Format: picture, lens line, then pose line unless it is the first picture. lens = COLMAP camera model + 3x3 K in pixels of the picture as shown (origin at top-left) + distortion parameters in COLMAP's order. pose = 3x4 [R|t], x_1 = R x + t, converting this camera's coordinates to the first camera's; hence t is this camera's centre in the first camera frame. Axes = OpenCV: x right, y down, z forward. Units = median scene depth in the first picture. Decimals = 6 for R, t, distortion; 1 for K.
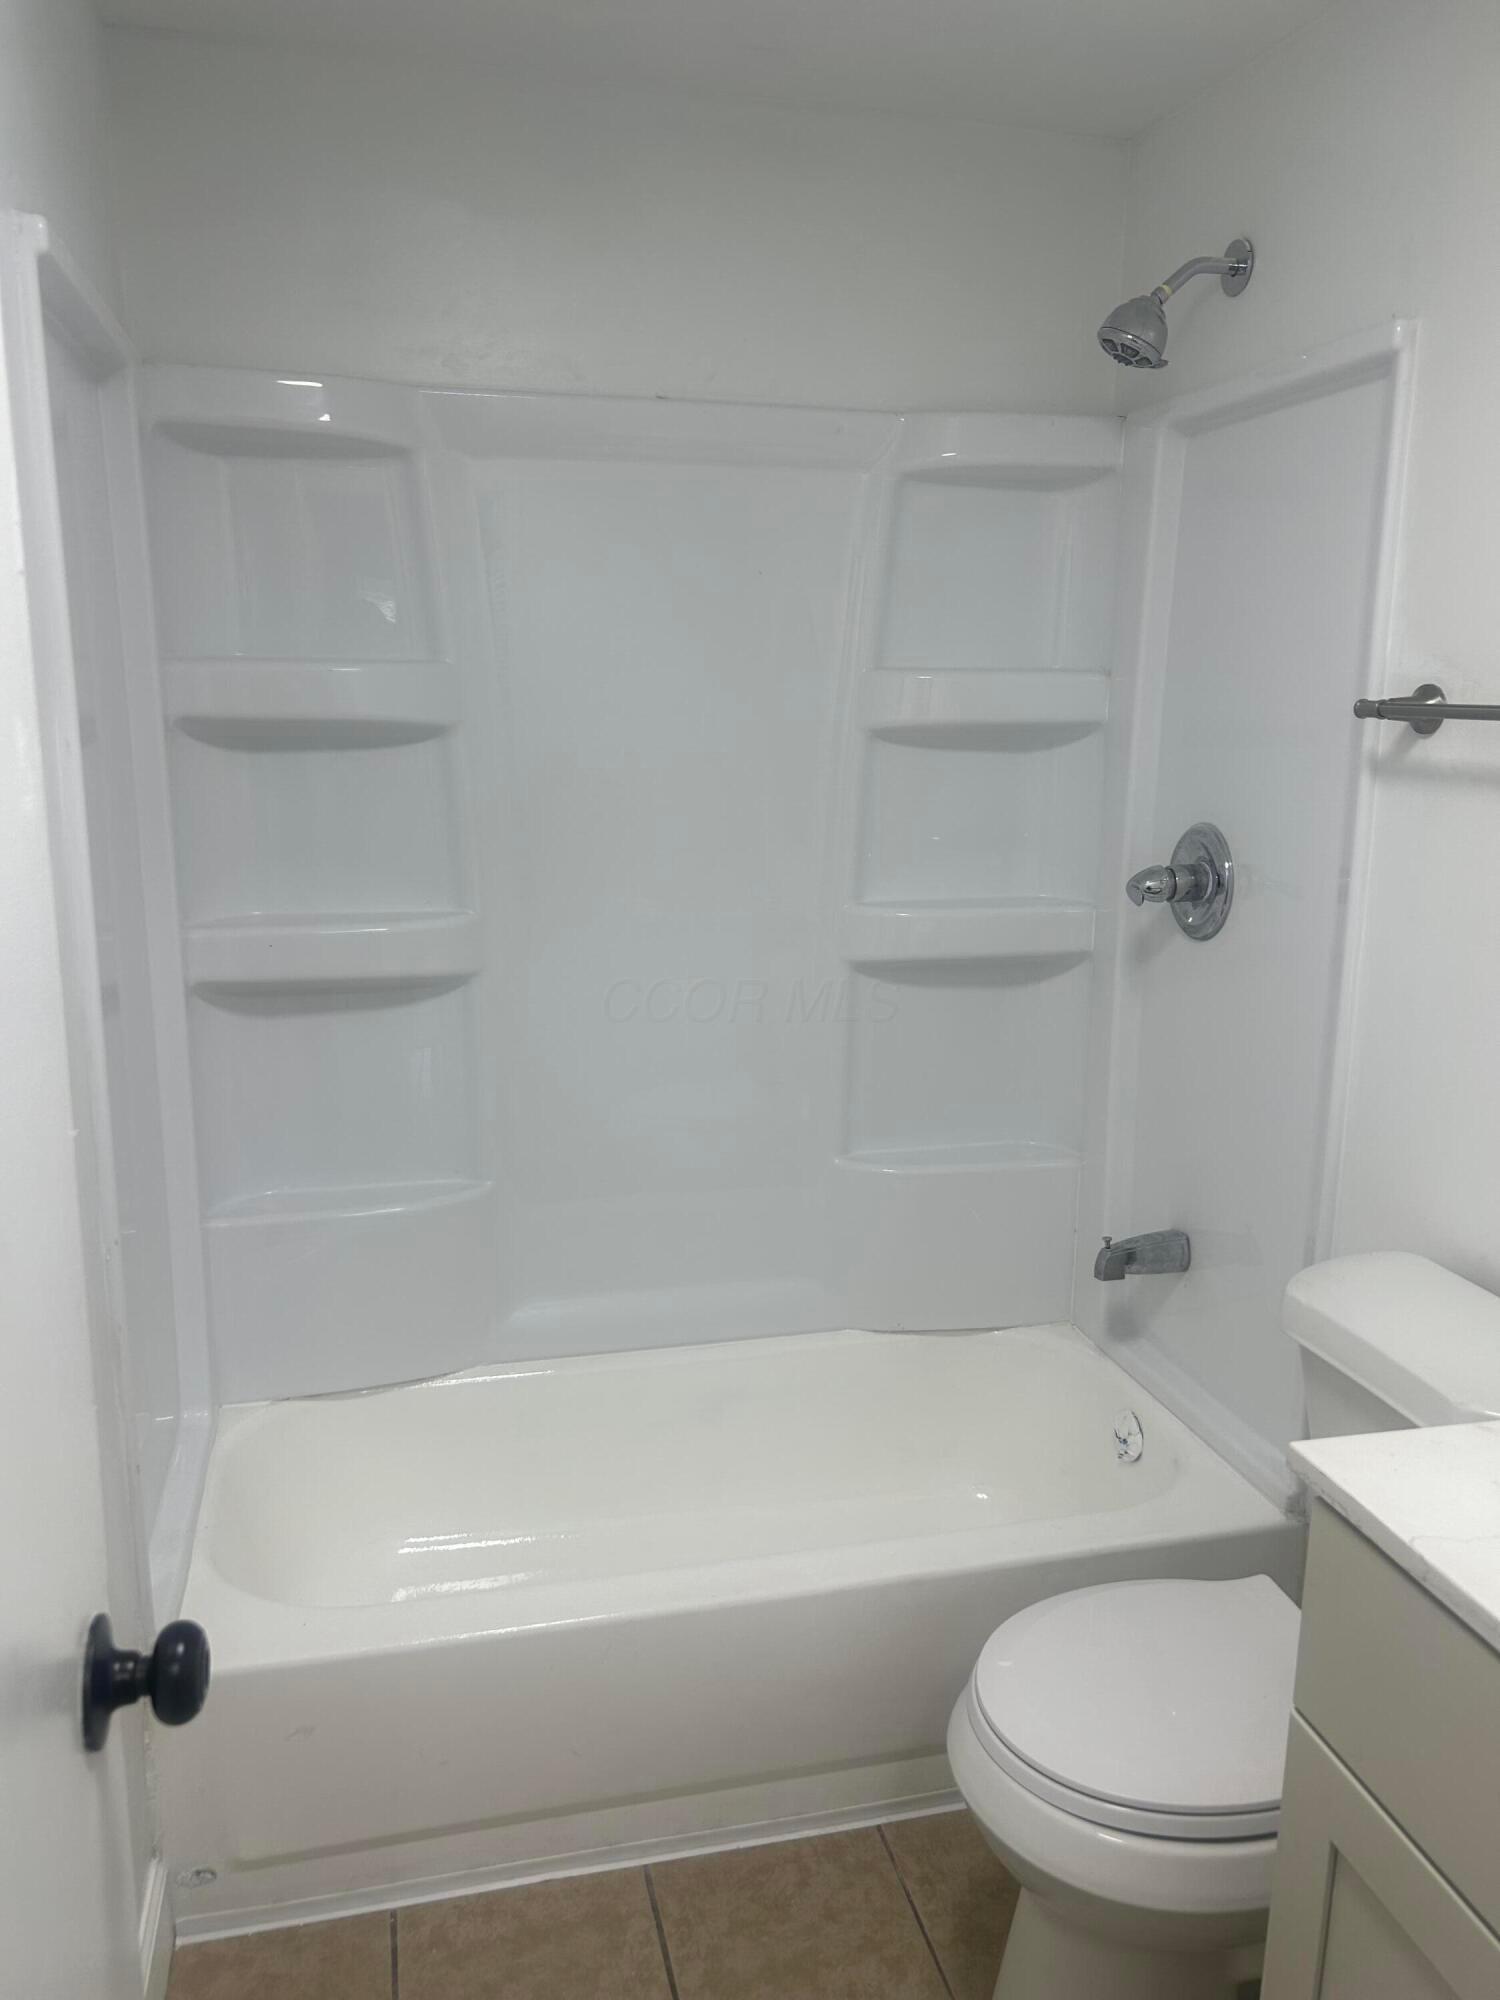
lens RADIAL K [[1510.8, 0, 749.1], [0, 1510.8, 999.9], [0, 0, 1]] dist [0.000343, -0.004991]
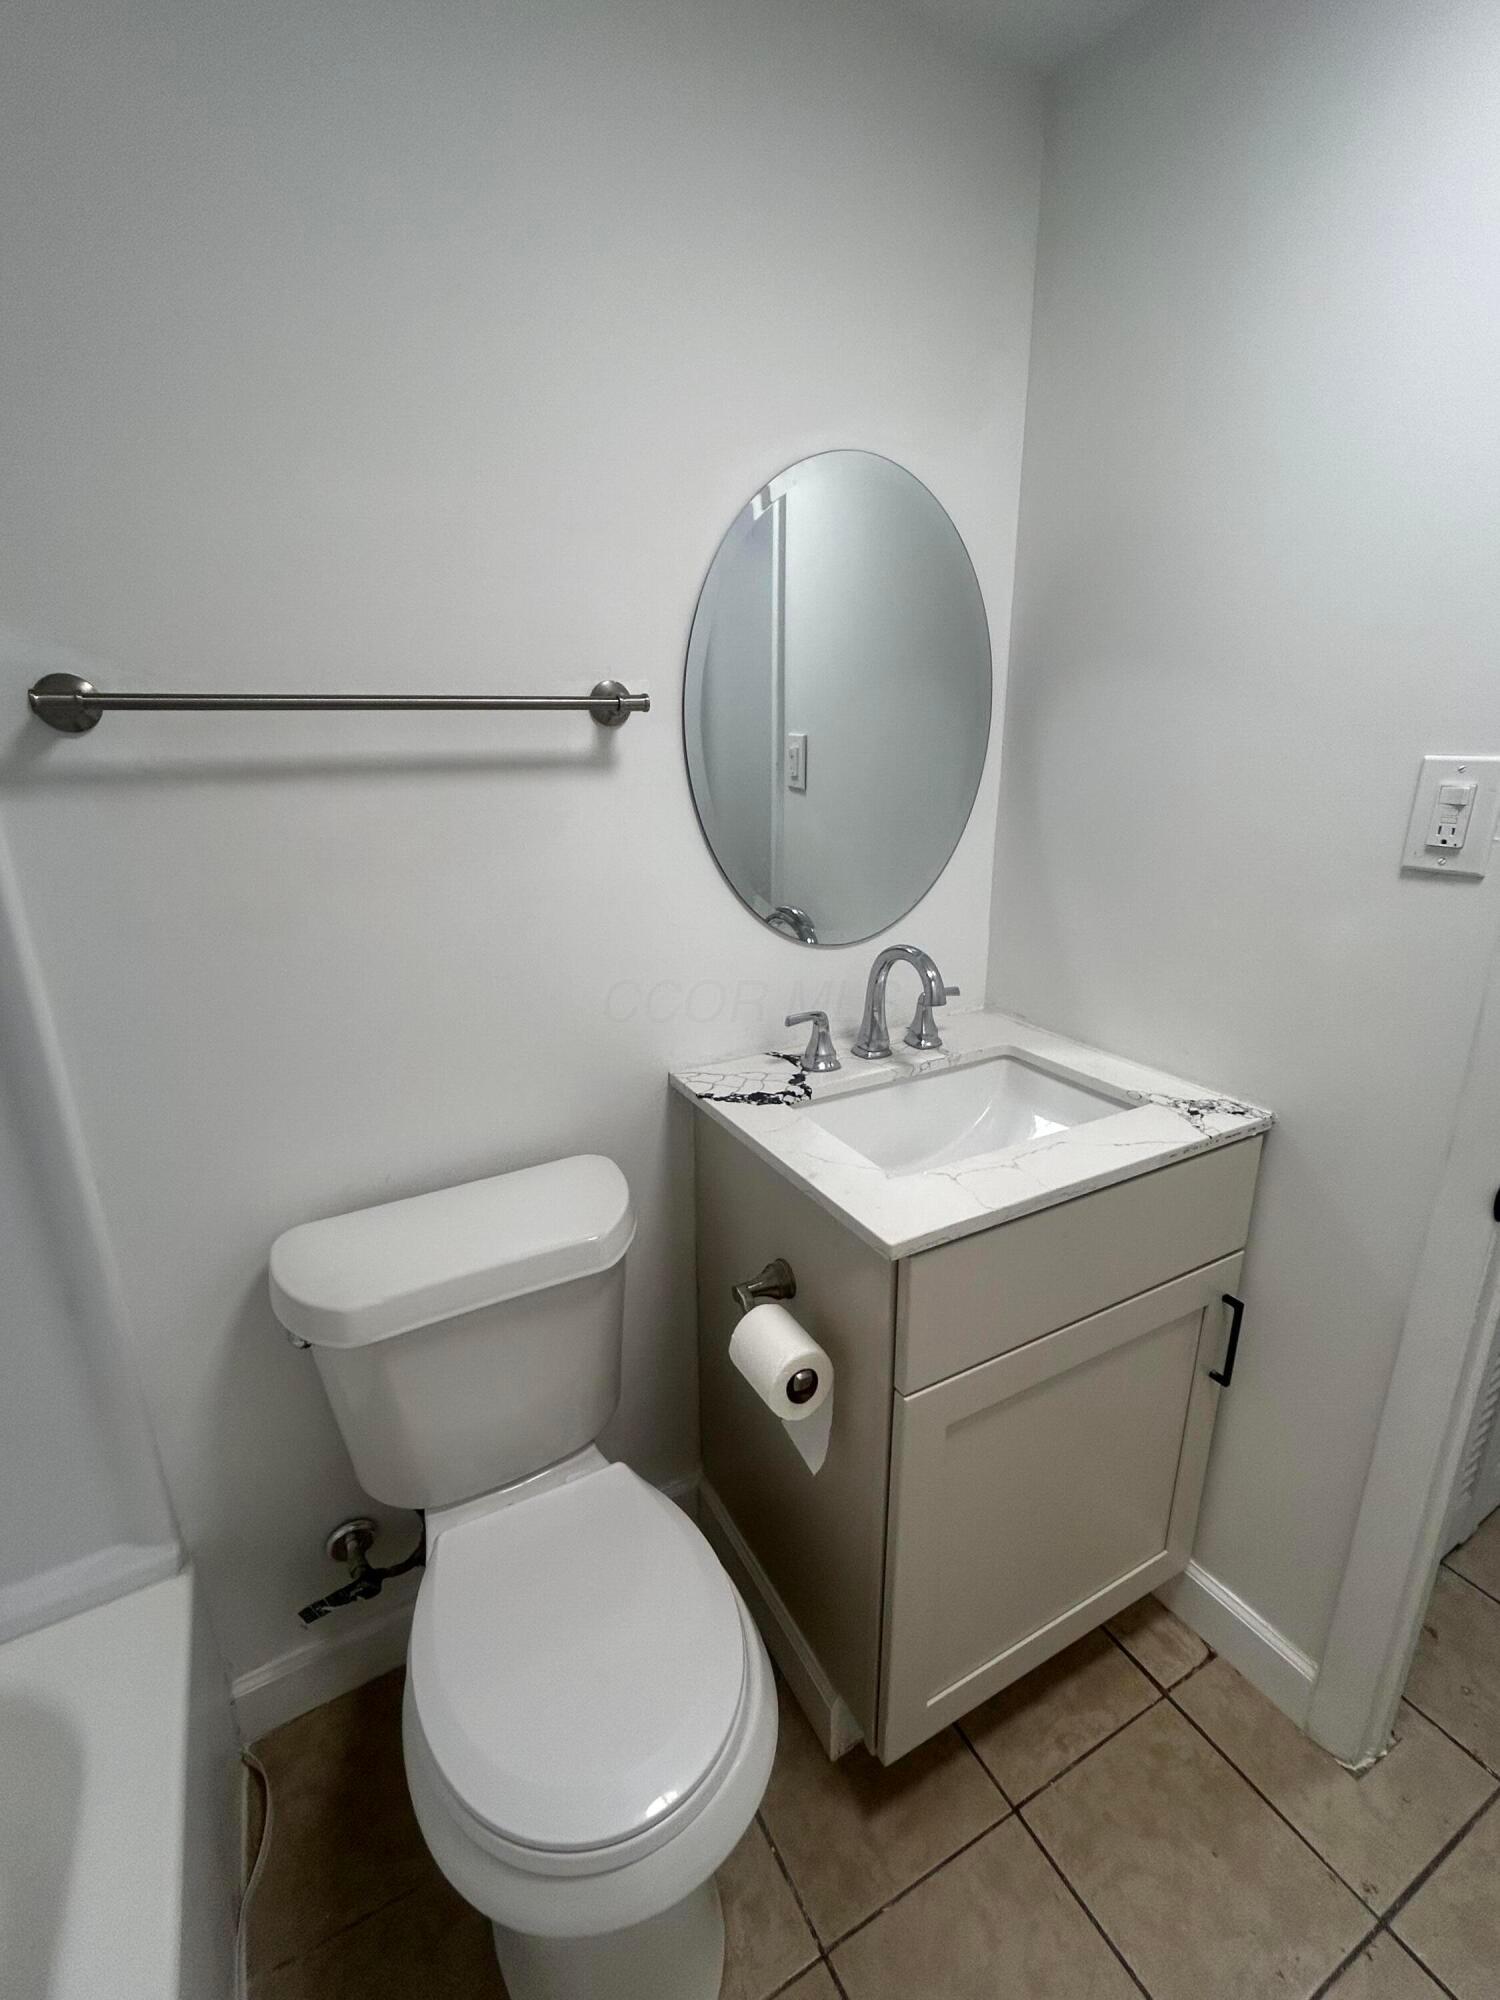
lens RADIAL K [[889.0, 0, 751.3], [0, 889.0, 1003.0], [0, 0, 1]] dist [-0.018905, -0.000980]
pose [[-0.260187, -0.293891, 0.919745, -0.264960], [0.211108, 0.912192, 0.351197, -0.200137], [-0.942197, 0.285543, -0.175298, 1.200123]]
